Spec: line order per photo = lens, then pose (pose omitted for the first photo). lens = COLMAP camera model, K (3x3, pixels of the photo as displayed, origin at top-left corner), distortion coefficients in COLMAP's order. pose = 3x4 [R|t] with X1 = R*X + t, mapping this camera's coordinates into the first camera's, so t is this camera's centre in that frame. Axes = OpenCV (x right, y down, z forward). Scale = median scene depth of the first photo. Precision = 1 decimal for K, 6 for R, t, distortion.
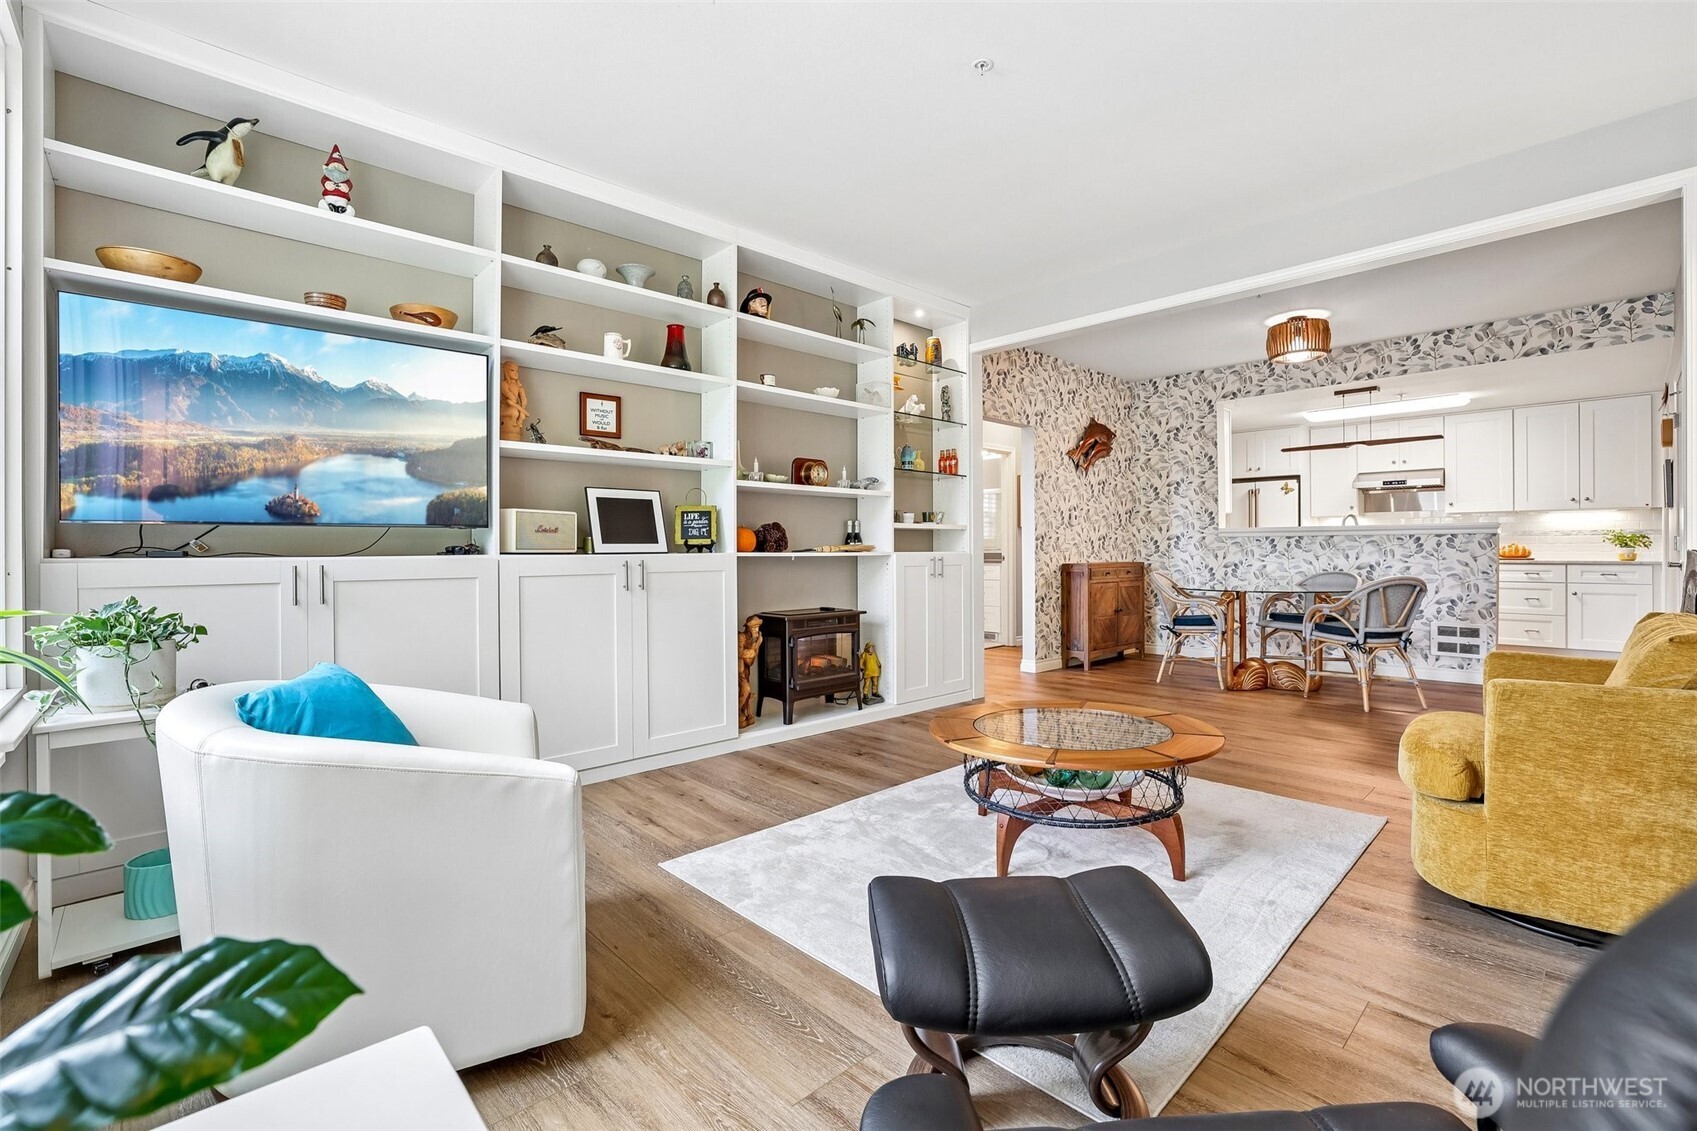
lens RADIAL K [[749.6, 0, 848.0], [0, 749.6, 549.2], [0, 0, 1]] dist [-0.039761, 0.013724]
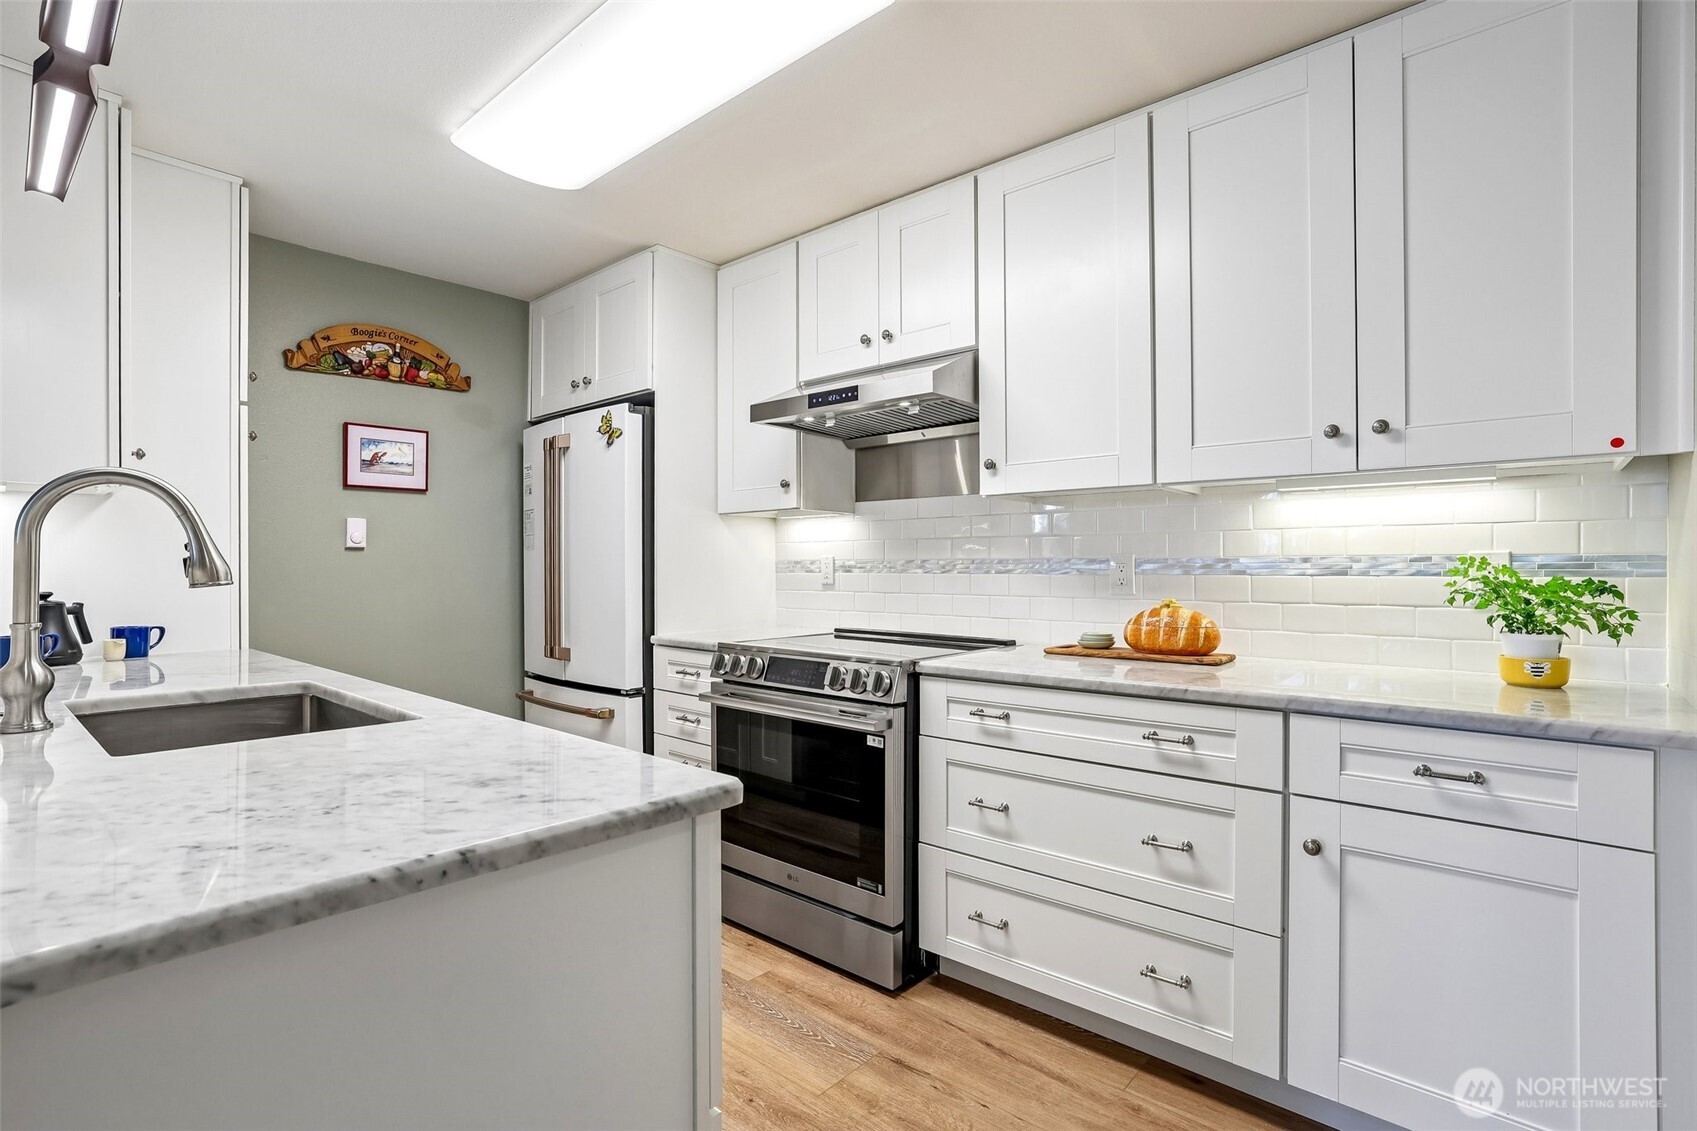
lens RADIAL K [[785.7, 0, 857.9], [0, 785.7, 568.0], [0, 0, 1]] dist [-0.027395, 0.003014]
pose [[0.995287, 0.000131, 0.096974, 0.840592], [-0.000412, 0.999996, 0.002878, -0.024167], [-0.096973, -0.002904, 0.995283, 0.785572]]
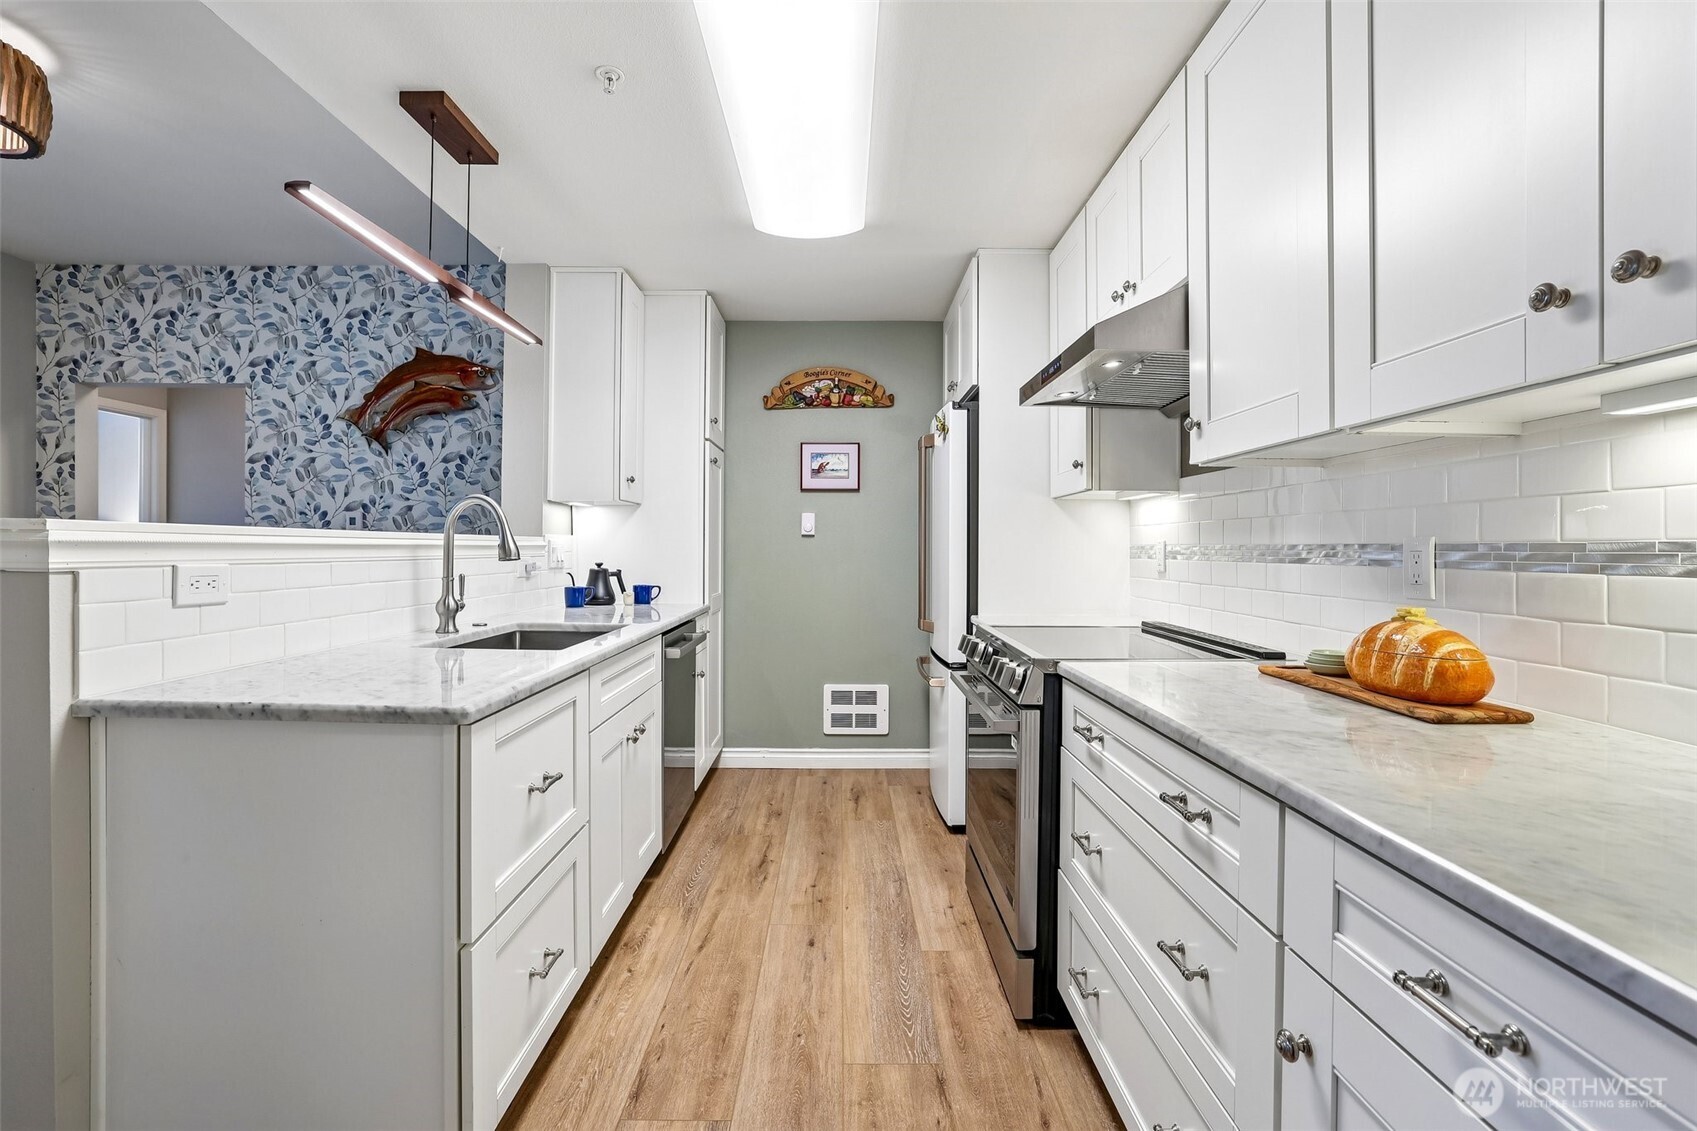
lens RADIAL K [[749.6, 0, 856.9], [0, 749.6, 548.4], [0, 0, 1]] dist [-0.039761, 0.013724]
pose [[0.738866, 0.005639, -0.673829, 1.030423], [-0.005616, 0.999982, 0.002210, -0.025591], [0.673829, 0.002151, 0.738884, 0.860414]]
